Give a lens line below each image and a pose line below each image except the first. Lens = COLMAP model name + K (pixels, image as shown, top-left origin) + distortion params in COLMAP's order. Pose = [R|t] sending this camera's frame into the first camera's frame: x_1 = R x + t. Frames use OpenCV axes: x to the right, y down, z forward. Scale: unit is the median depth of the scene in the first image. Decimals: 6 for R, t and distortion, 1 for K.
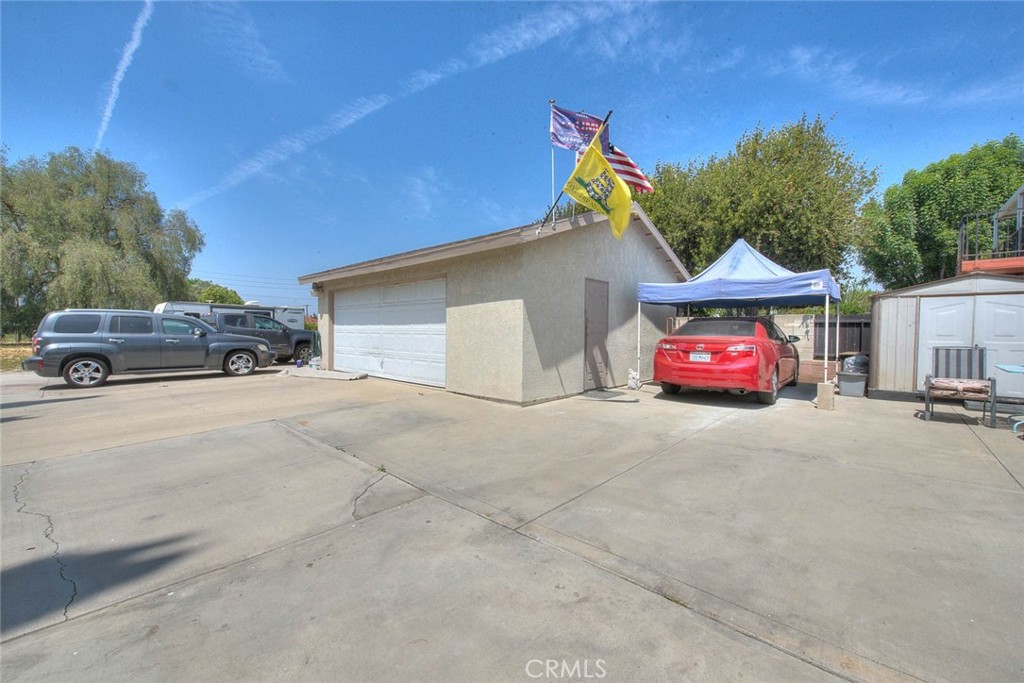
lens RADIAL K [[401.2, 0, 511.5], [0, 401.2, 335.0], [0, 0, 1]] dist [0.012316, -0.000185]
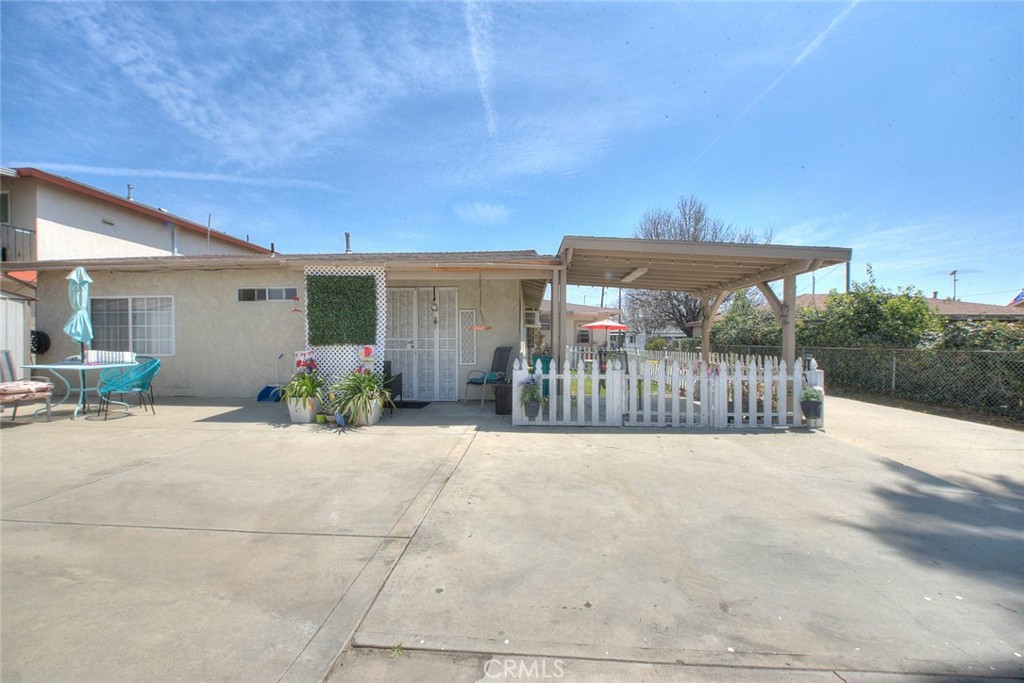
lens RADIAL K [[401.2, 0, 510.1], [0, 401.2, 348.4], [0, 0, 1]] dist [0.012316, -0.000185]
pose [[-0.630588, -0.023042, 0.775775, -0.921487], [-0.002807, 0.999620, 0.027409, -0.009433], [-0.776112, 0.015106, -0.630414, 1.457096]]
